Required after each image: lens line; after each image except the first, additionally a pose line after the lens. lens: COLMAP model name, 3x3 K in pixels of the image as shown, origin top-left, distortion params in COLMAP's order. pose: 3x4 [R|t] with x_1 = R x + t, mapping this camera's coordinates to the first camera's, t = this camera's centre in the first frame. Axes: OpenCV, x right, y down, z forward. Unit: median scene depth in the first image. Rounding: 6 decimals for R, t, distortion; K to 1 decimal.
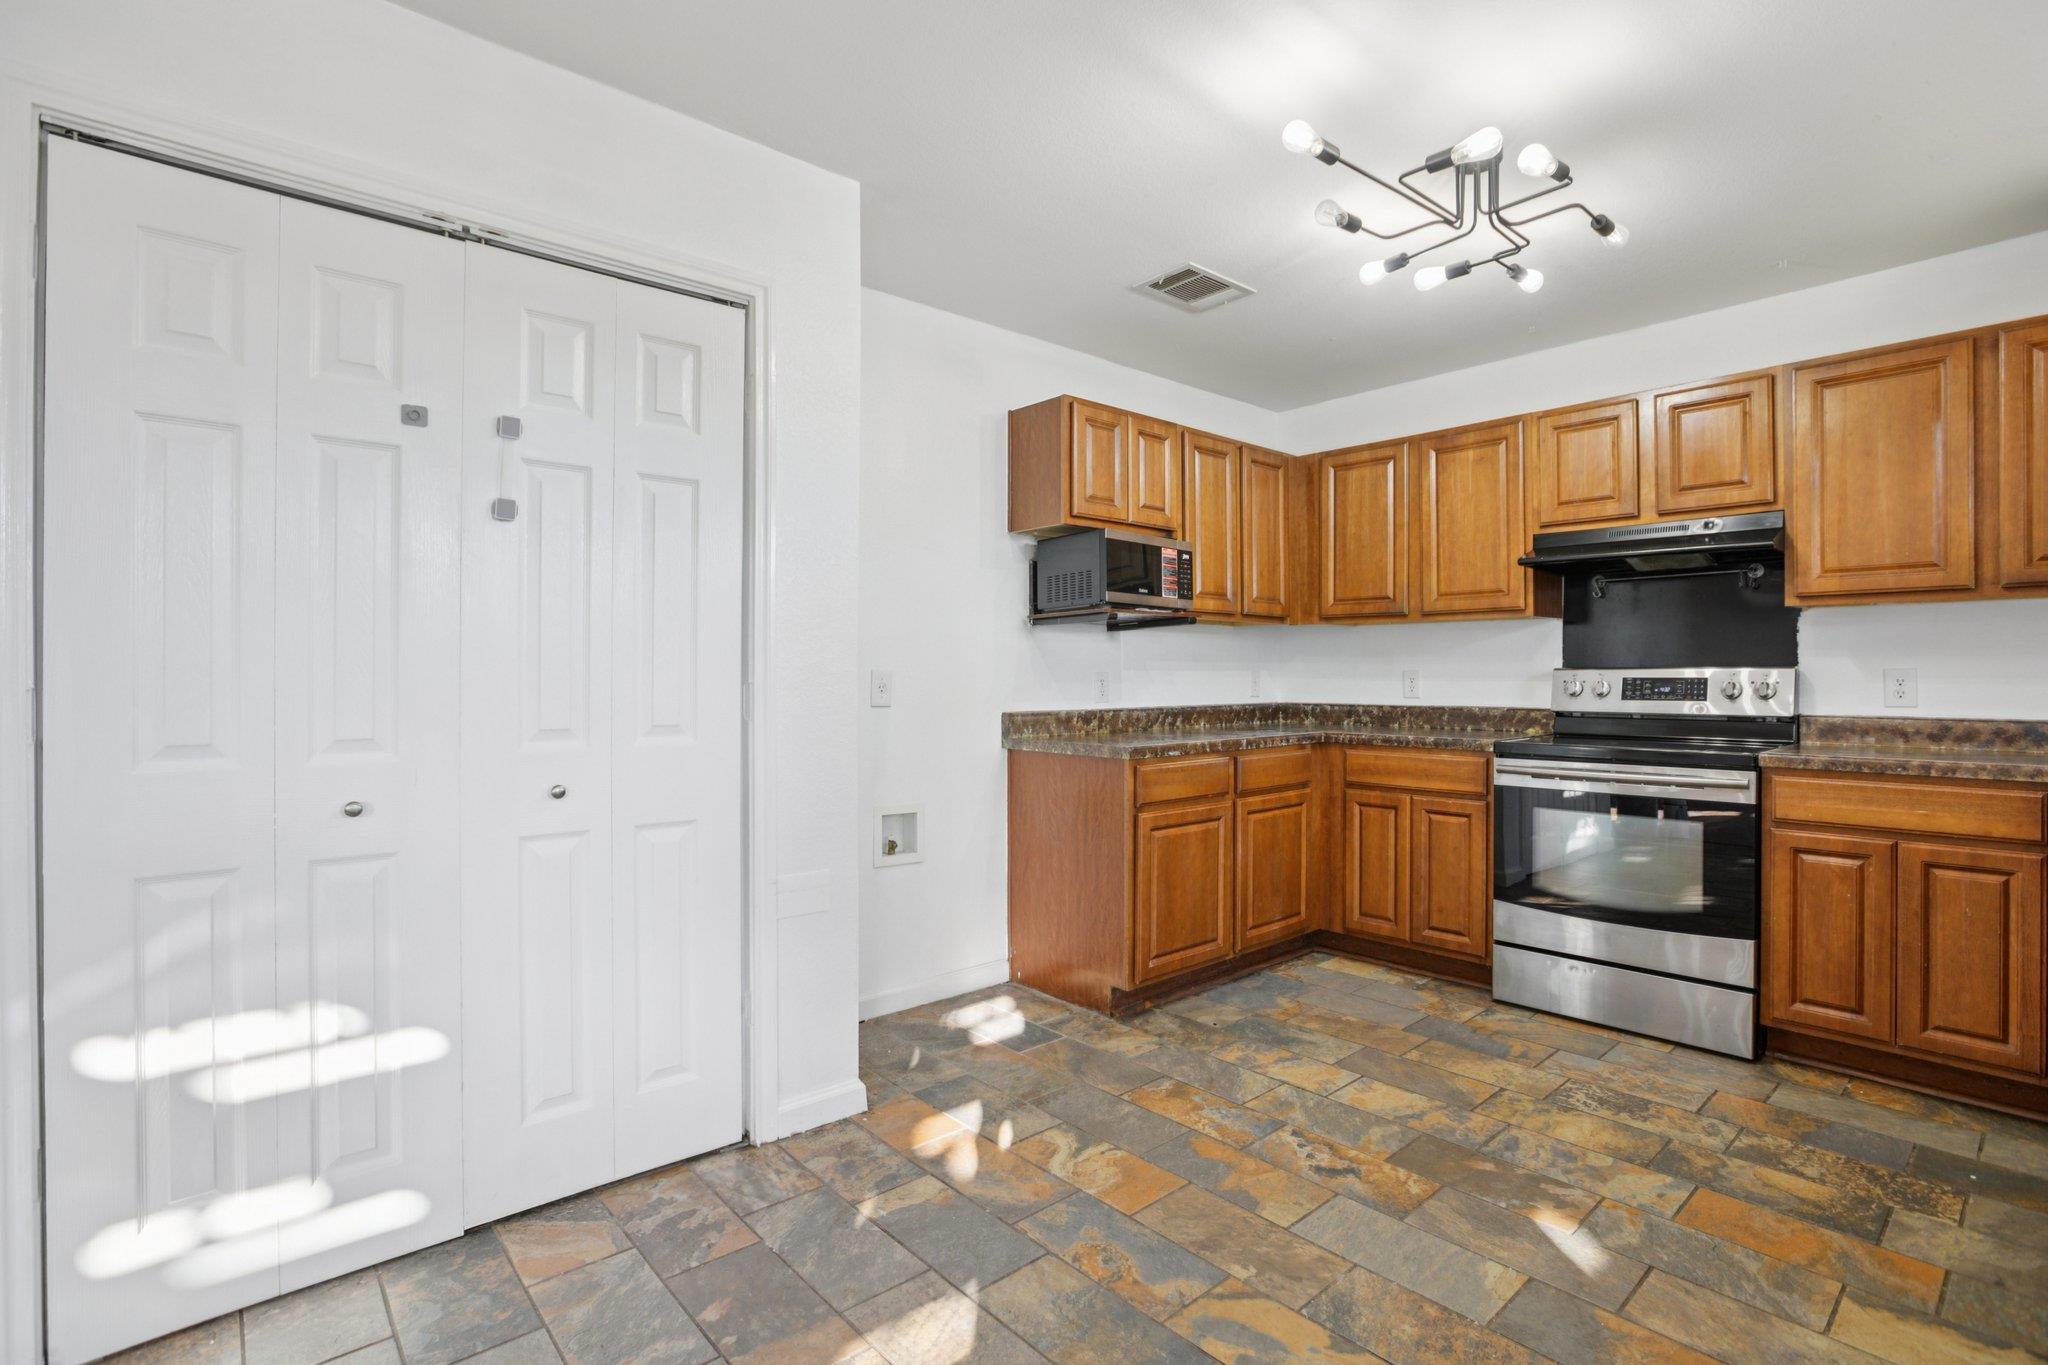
lens RADIAL K [[965.4, 0, 1026.5], [0, 965.4, 669.0], [0, 0, 1]] dist [-0.047631, 0.033928]
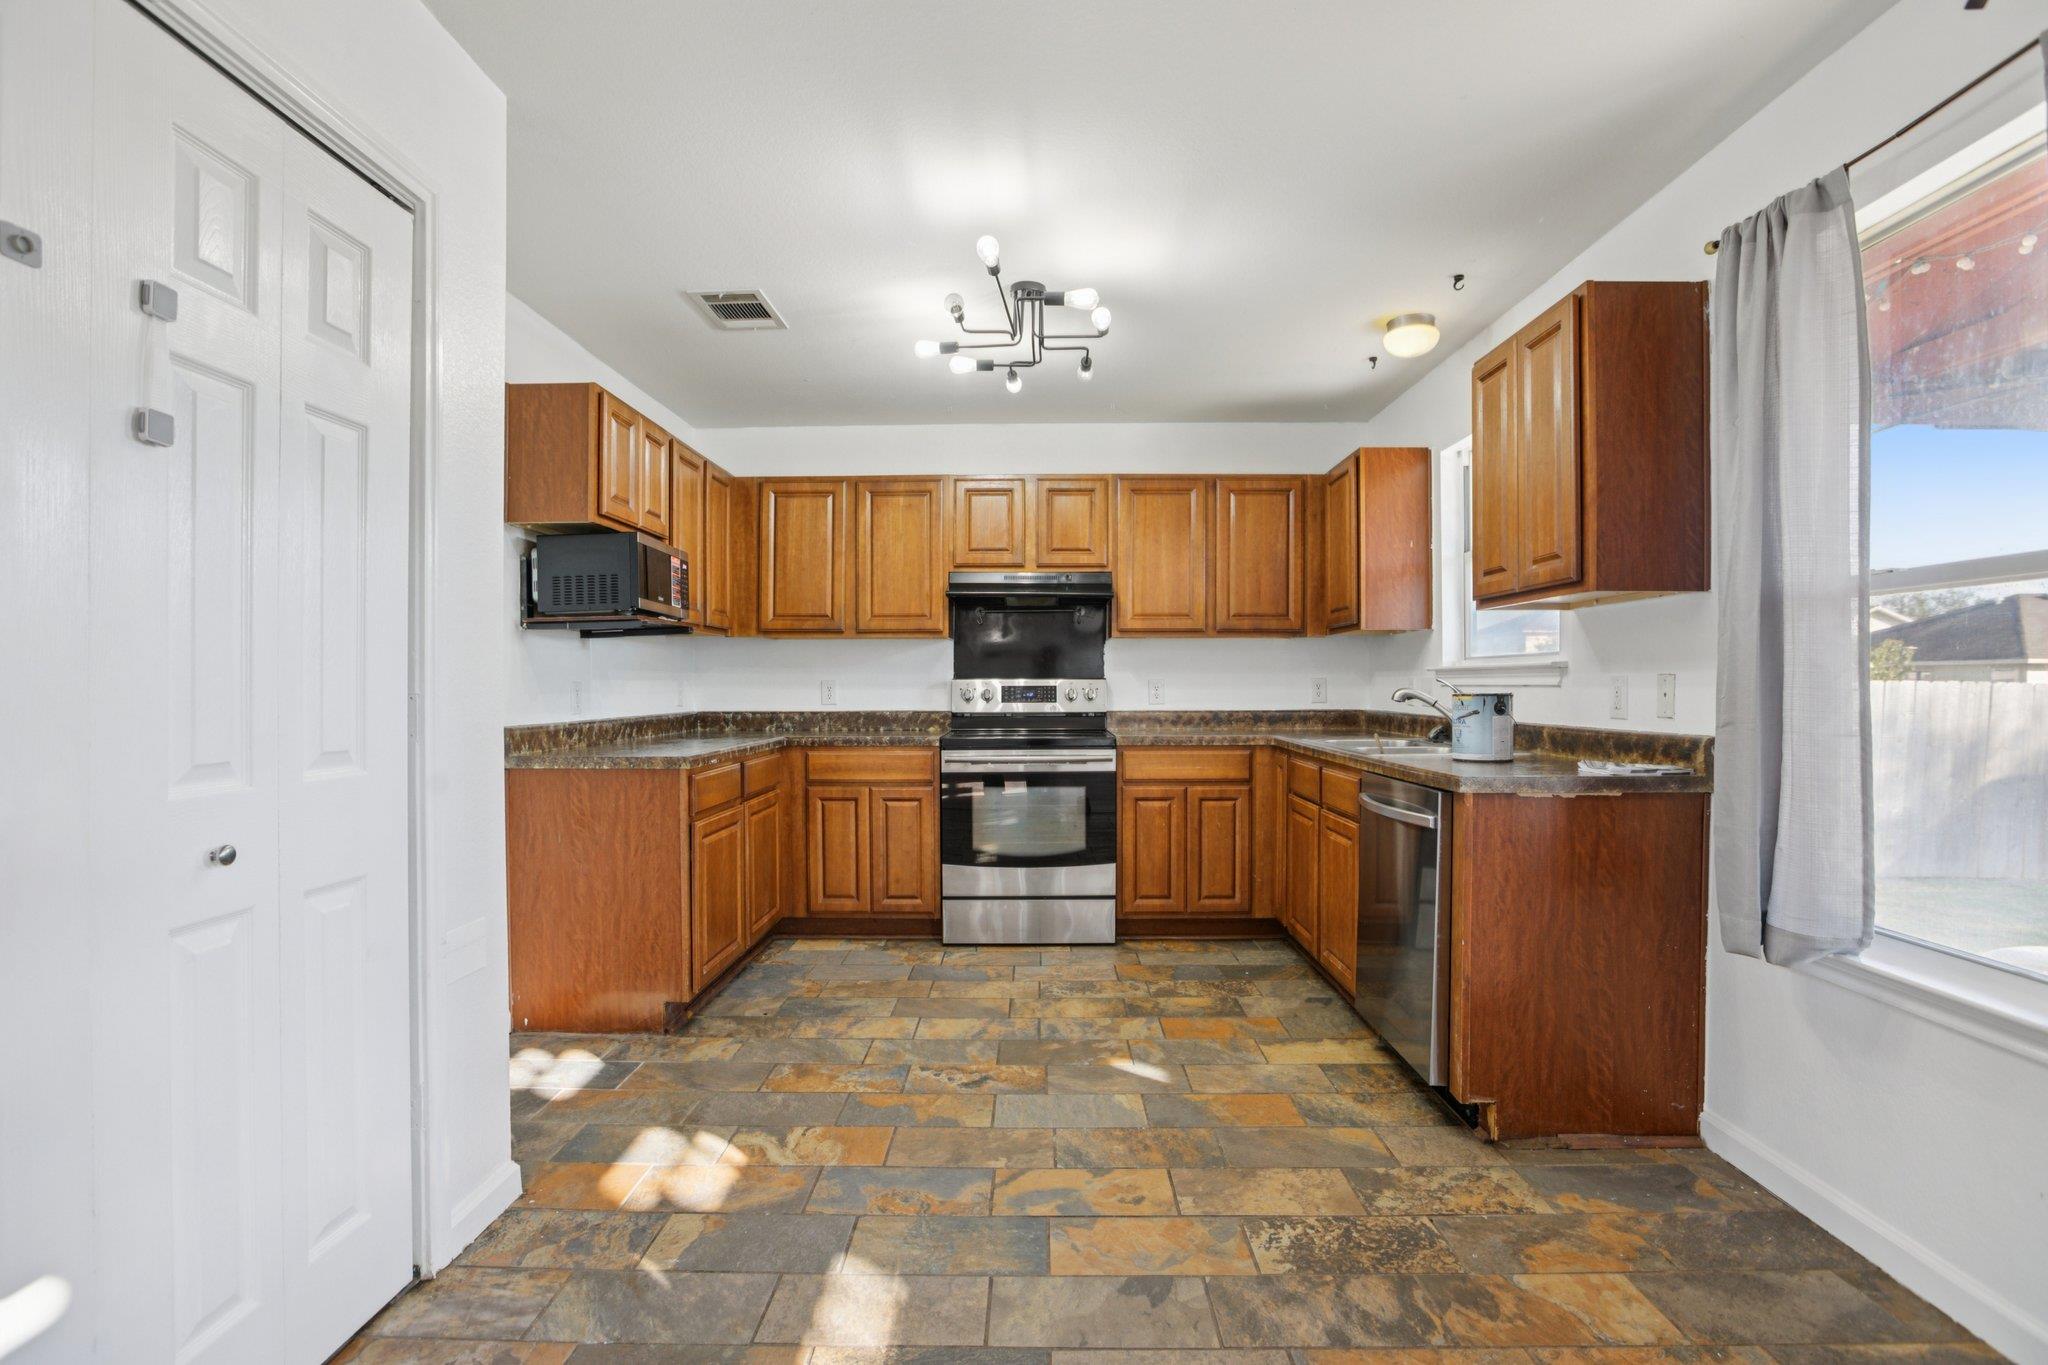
lens RADIAL K [[974.0, 0, 1012.9], [0, 974.0, 682.8], [0, 0, 1]] dist [-0.001772, 0.000948]
pose [[0.690504, -0.000593, 0.723328, -0.351729], [-0.002414, 0.999992, 0.003124, 0.000438], [-0.723324, -0.003903, 0.690497, 0.054676]]
